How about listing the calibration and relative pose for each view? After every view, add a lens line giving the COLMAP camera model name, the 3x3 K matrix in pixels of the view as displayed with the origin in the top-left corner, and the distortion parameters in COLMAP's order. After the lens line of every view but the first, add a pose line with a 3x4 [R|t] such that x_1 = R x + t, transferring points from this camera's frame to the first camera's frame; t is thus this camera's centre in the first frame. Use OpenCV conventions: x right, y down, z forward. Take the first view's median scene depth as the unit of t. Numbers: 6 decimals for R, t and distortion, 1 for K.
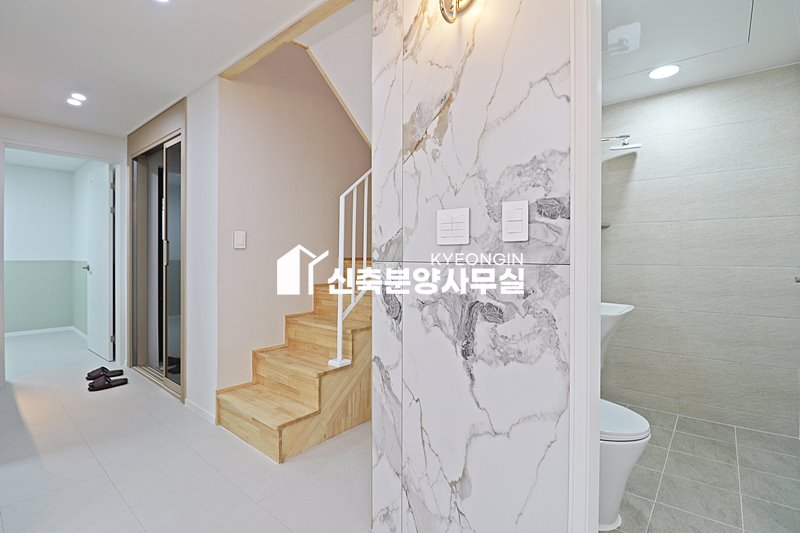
lens RADIAL K [[371.4, 0, 395.8], [0, 371.4, 262.1], [0, 0, 1]] dist [-0.001957, -0.008027]
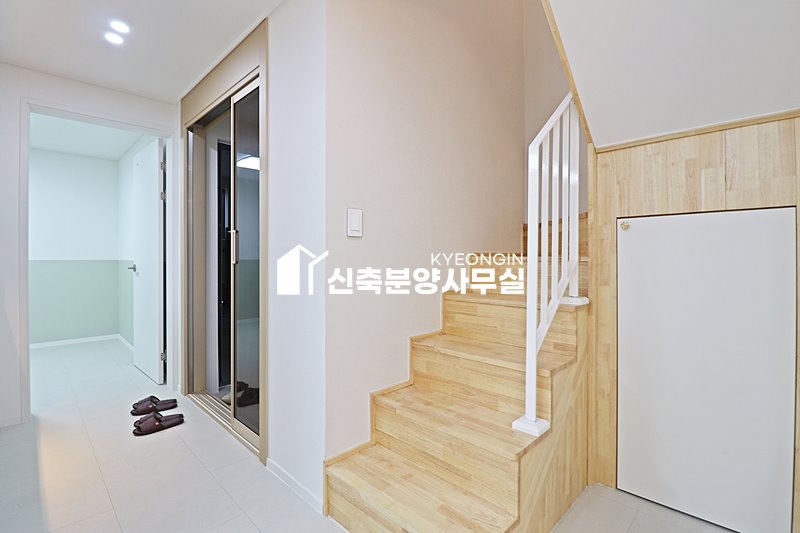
lens RADIAL K [[371.4, 0, 401.3], [0, 371.4, 261.9], [0, 0, 1]] dist [-0.001957, -0.008027]
pose [[0.997239, -0.003295, -0.074190, -0.262930], [0.003153, 0.999993, -0.002032, 0.007255], [0.074196, 0.001793, 0.997242, 0.326660]]
